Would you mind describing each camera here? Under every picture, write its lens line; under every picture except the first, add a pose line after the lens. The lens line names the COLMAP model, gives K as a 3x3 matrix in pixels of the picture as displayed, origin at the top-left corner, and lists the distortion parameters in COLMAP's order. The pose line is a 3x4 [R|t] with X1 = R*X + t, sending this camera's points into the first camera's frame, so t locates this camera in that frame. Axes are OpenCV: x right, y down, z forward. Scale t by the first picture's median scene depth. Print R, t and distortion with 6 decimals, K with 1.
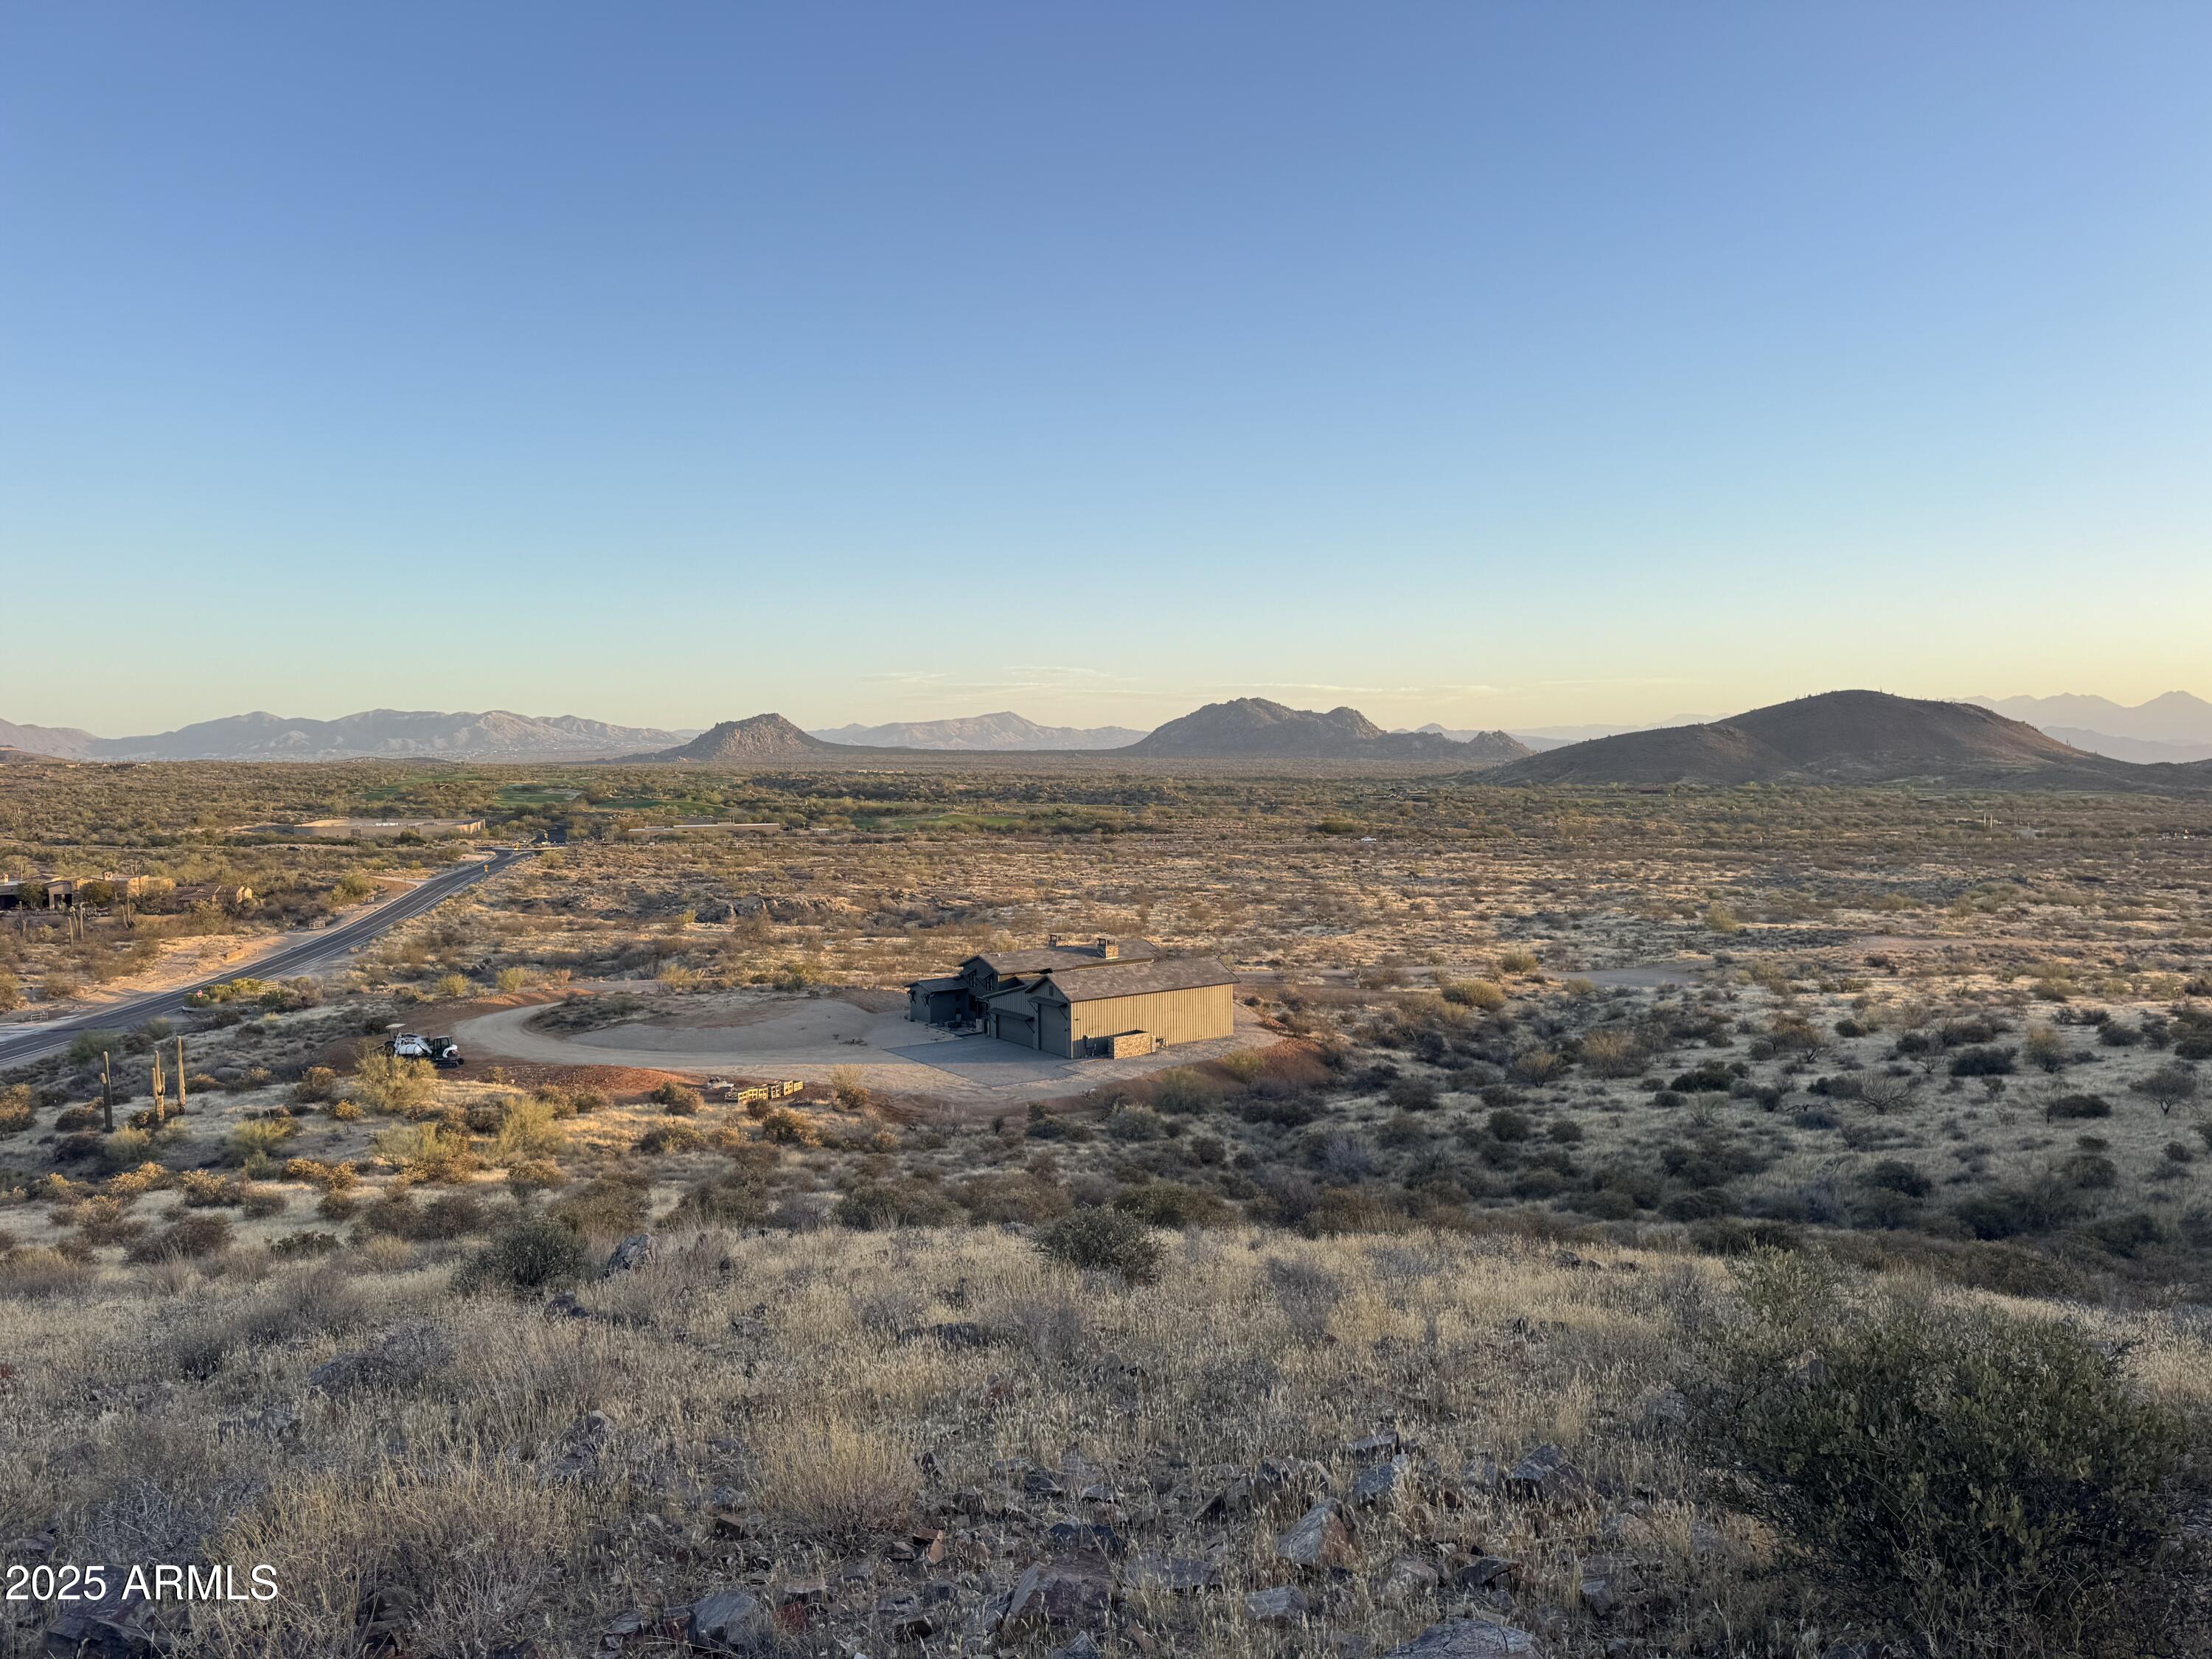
lens RADIAL K [[1536.1, 0, 1095.1], [0, 1536.1, 831.6], [0, 0, 1]] dist [0.090375, -0.115513]
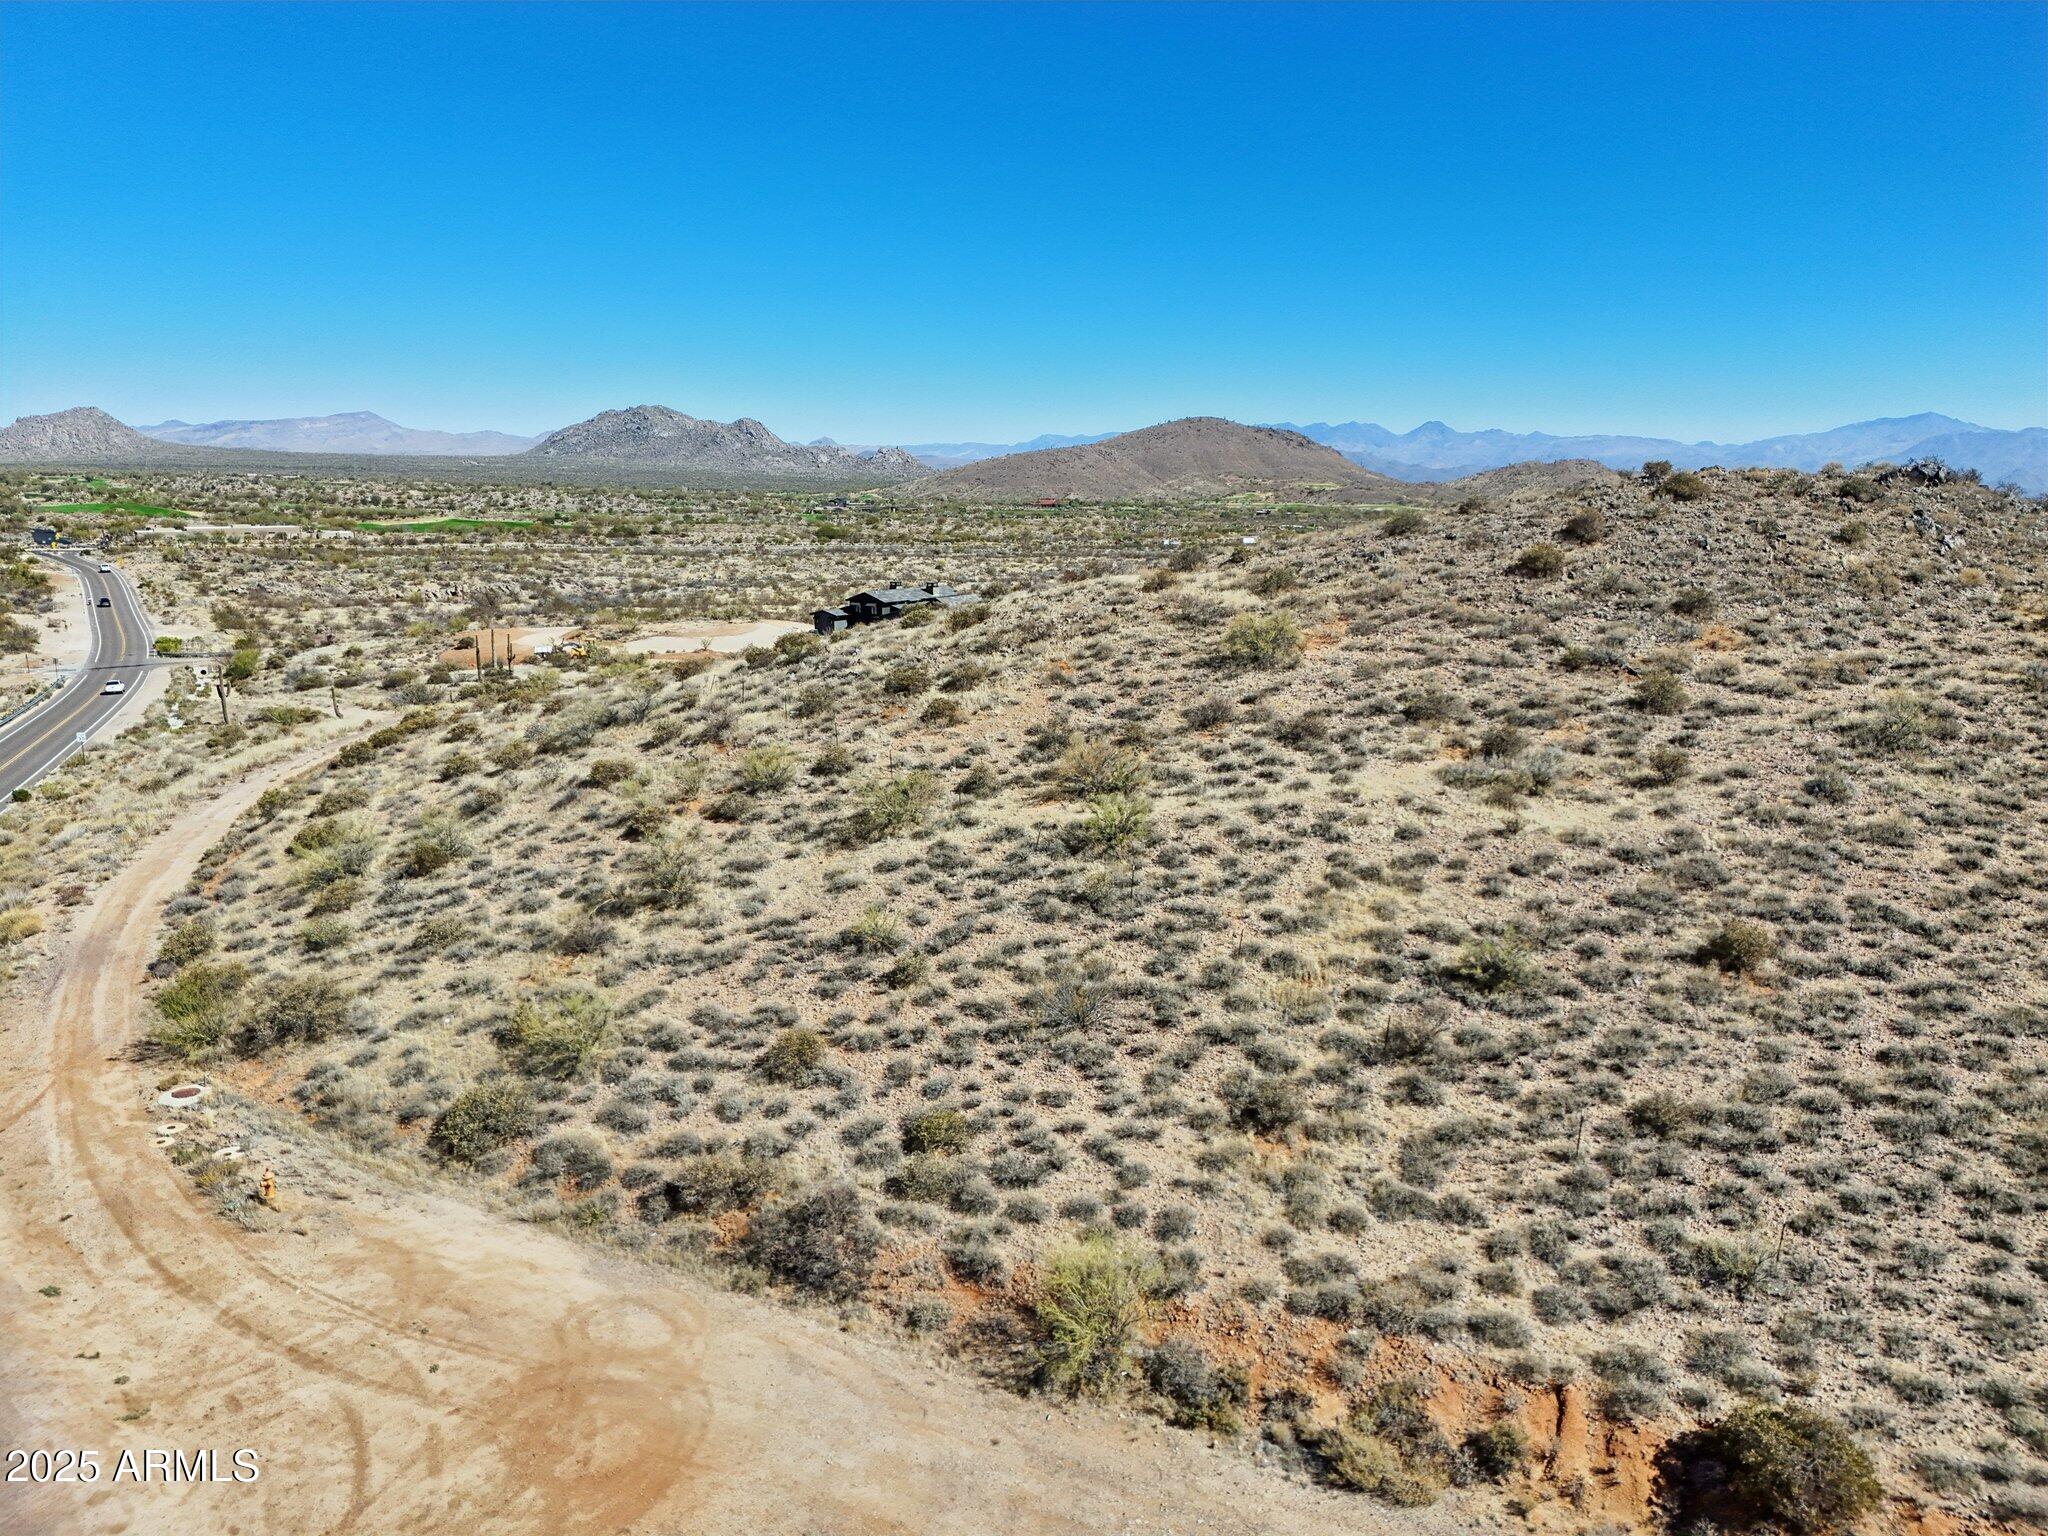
lens RADIAL K [[1502.4, 0, 1012.6], [0, 1502.4, 769.3], [0, 0, 1]] dist [0.083494, -0.091460]
pose [[0.941868, -0.049710, 0.332284, -0.358537], [0.000525, 0.989211, 0.146498, 0.027642], [-0.335981, -0.137807, 0.931733, -0.423705]]
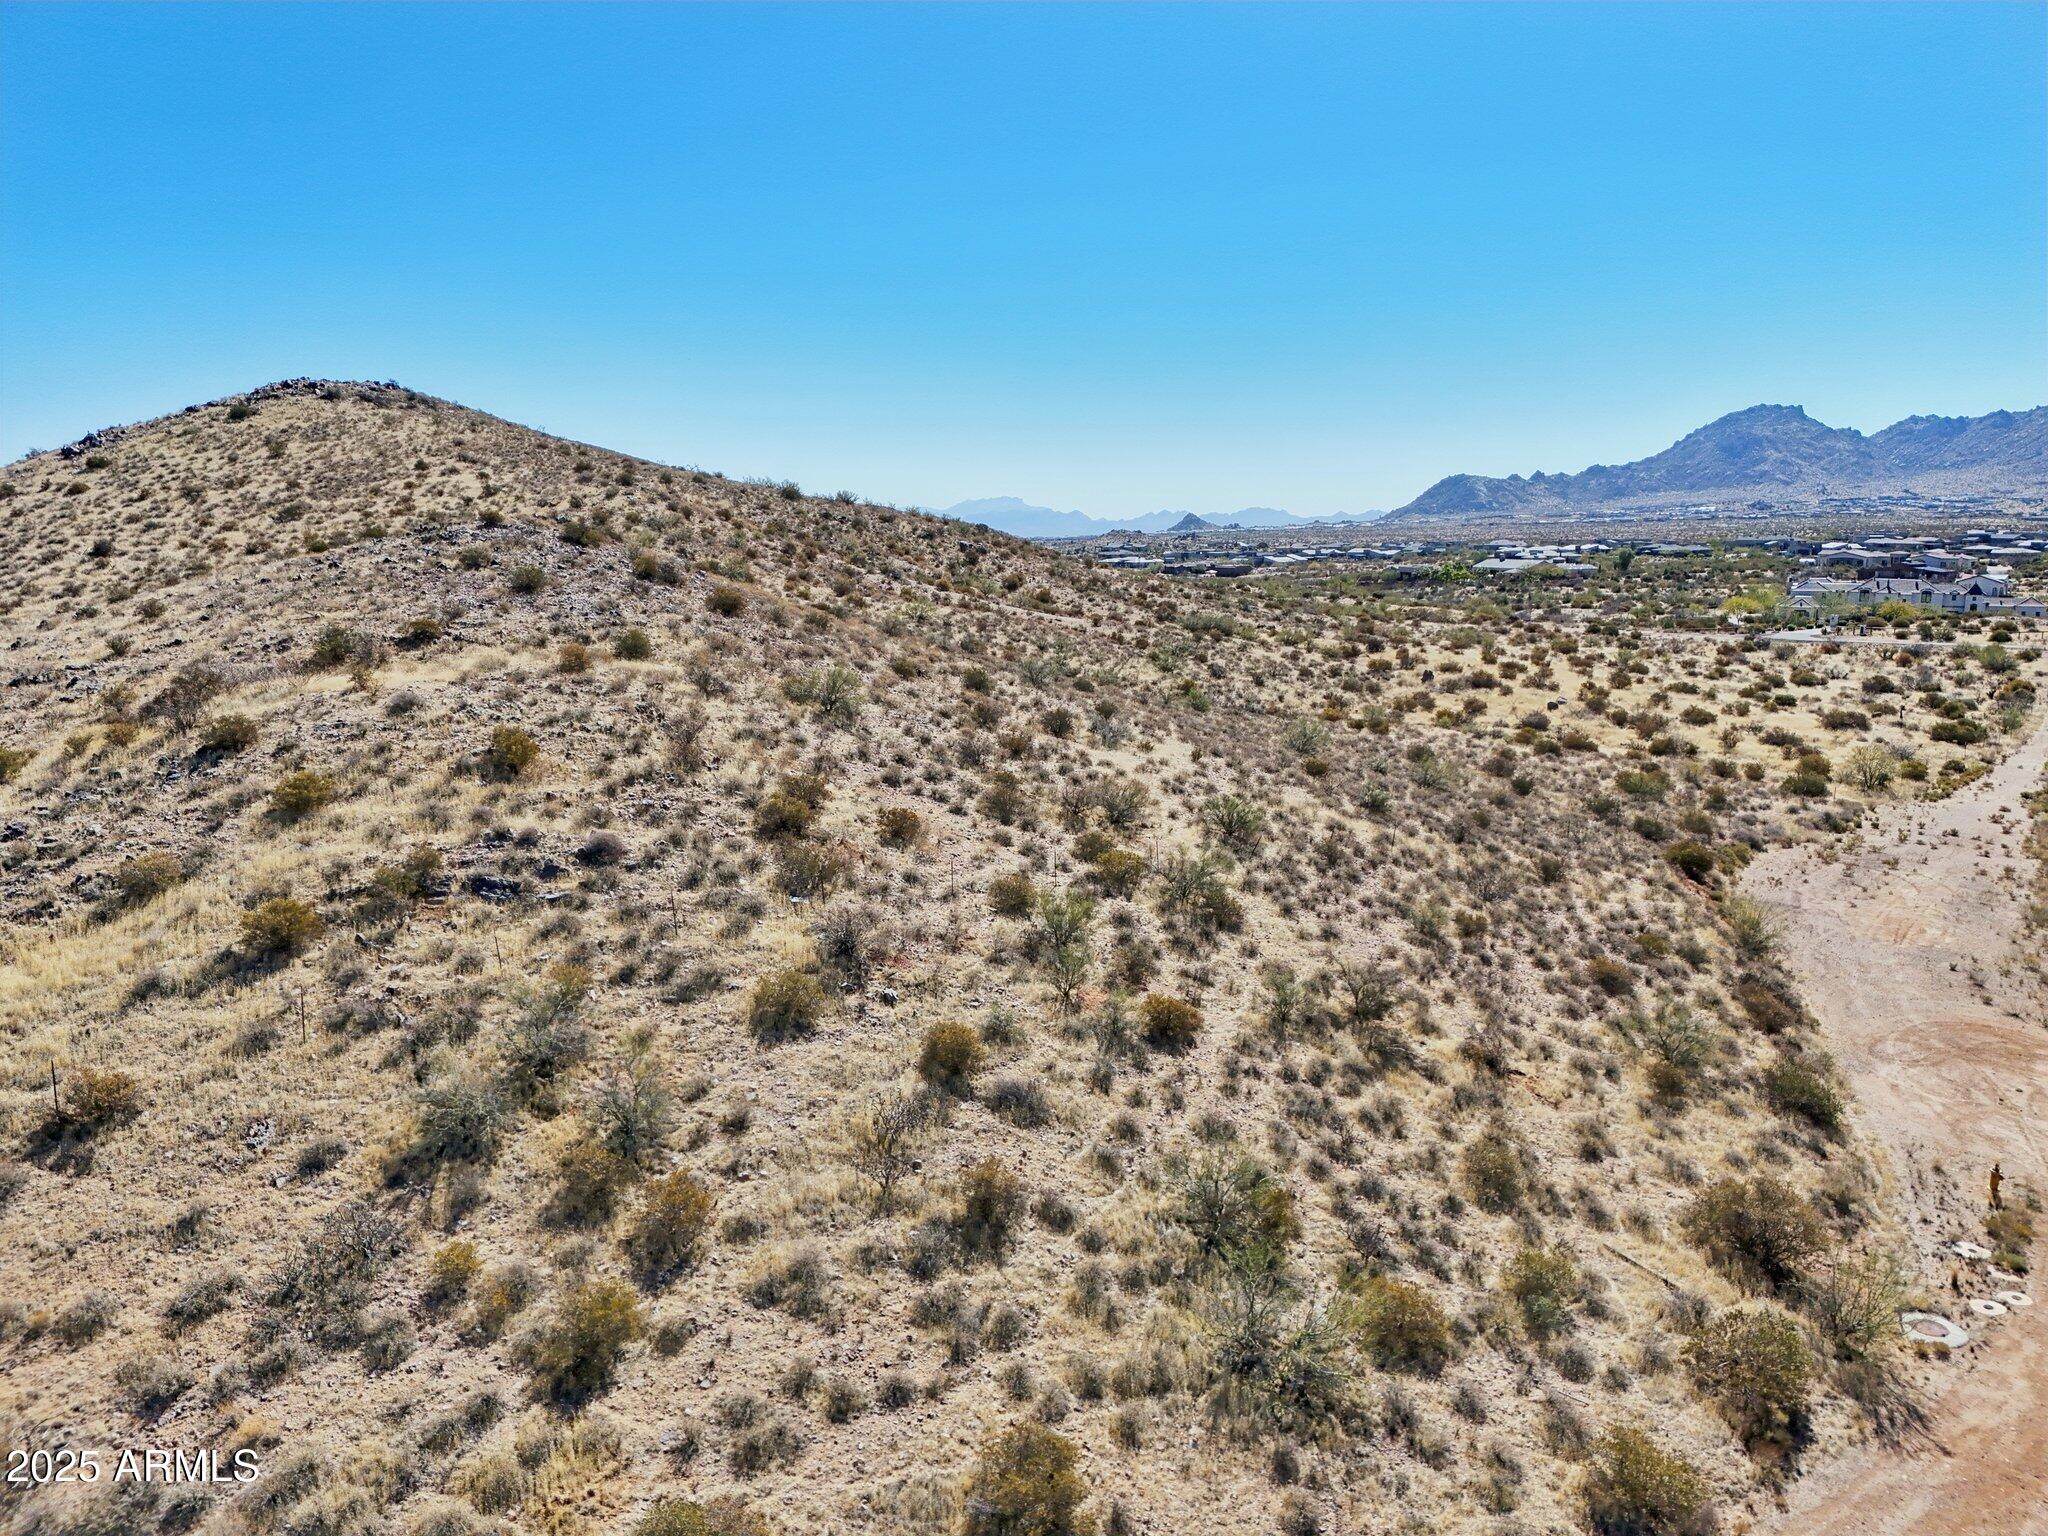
lens RADIAL K [[1502.4, 0, 1014.3], [0, 1502.4, 782.3], [0, 0, 1]] dist [0.083494, -0.091460]
pose [[-0.491968, -0.135160, 0.860058, -0.517232], [0.053542, 0.981309, 0.184842, 0.006734], [-0.868965, 0.136986, -0.475536, 0.069359]]
